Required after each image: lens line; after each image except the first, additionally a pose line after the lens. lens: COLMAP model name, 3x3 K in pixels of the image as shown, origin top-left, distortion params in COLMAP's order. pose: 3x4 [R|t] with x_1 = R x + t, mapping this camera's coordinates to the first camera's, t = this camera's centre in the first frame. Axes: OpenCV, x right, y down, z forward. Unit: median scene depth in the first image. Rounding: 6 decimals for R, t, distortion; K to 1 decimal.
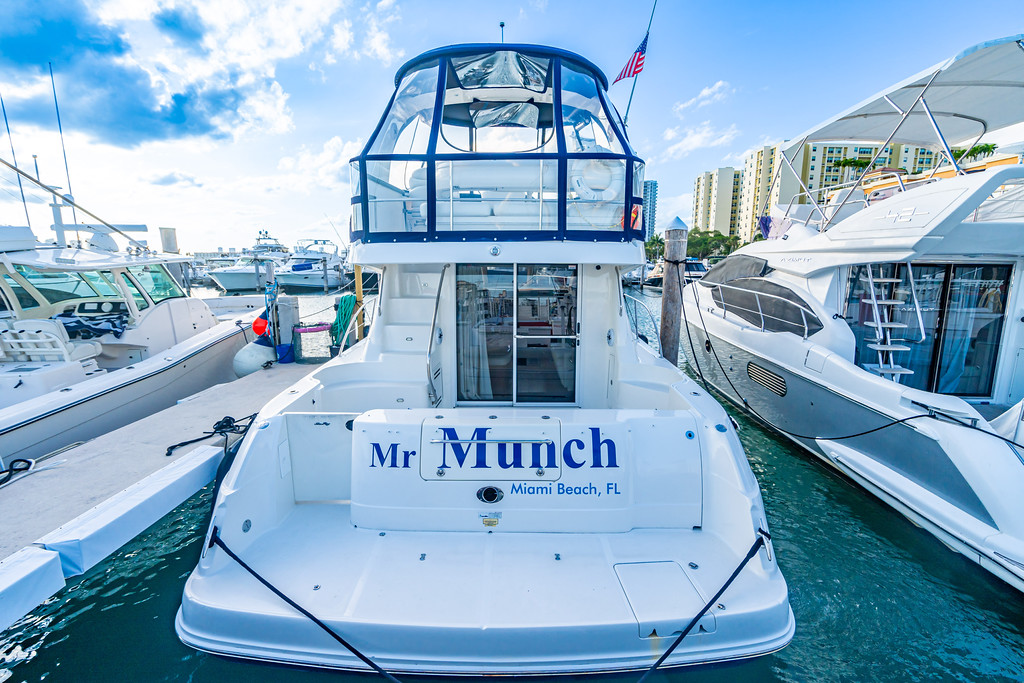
lens RADIAL K [[473.6, 0, 514.3], [0, 473.6, 354.9], [0, 0, 1]] dist [0.122281, 0.000026]
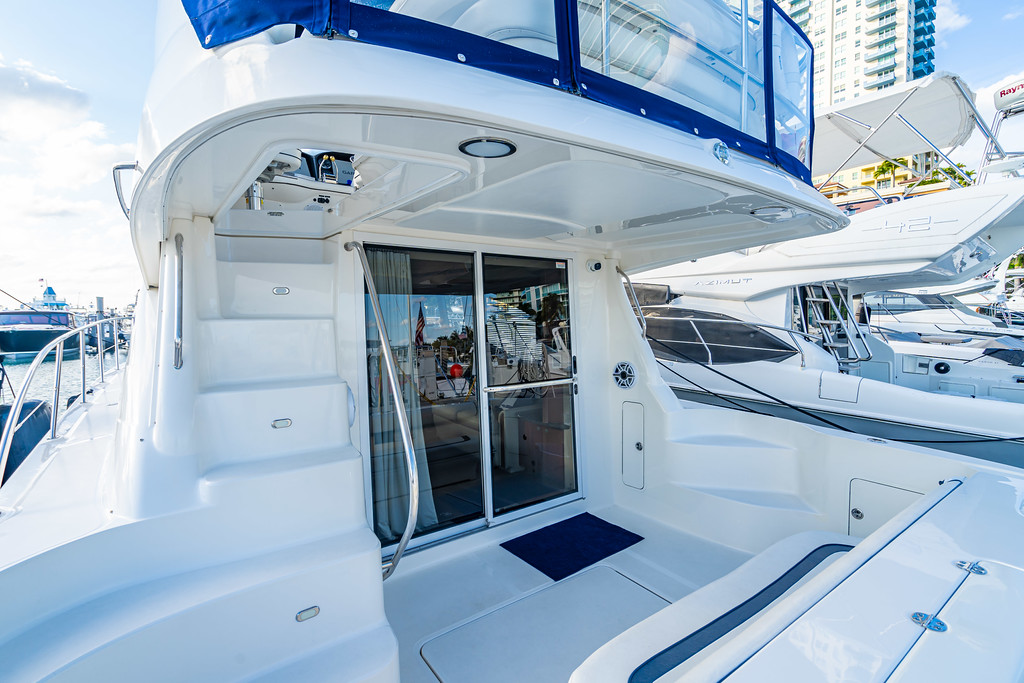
lens RADIAL K [[473.6, 0, 514.3], [0, 473.6, 354.9], [0, 0, 1]] dist [0.122281, 0.000026]
pose [[0.762076, -0.031295, 0.646731, -0.317070], [0.110306, 0.990505, -0.082049, -0.028453], [-0.638022, 0.133866, 0.758292, 0.595335]]
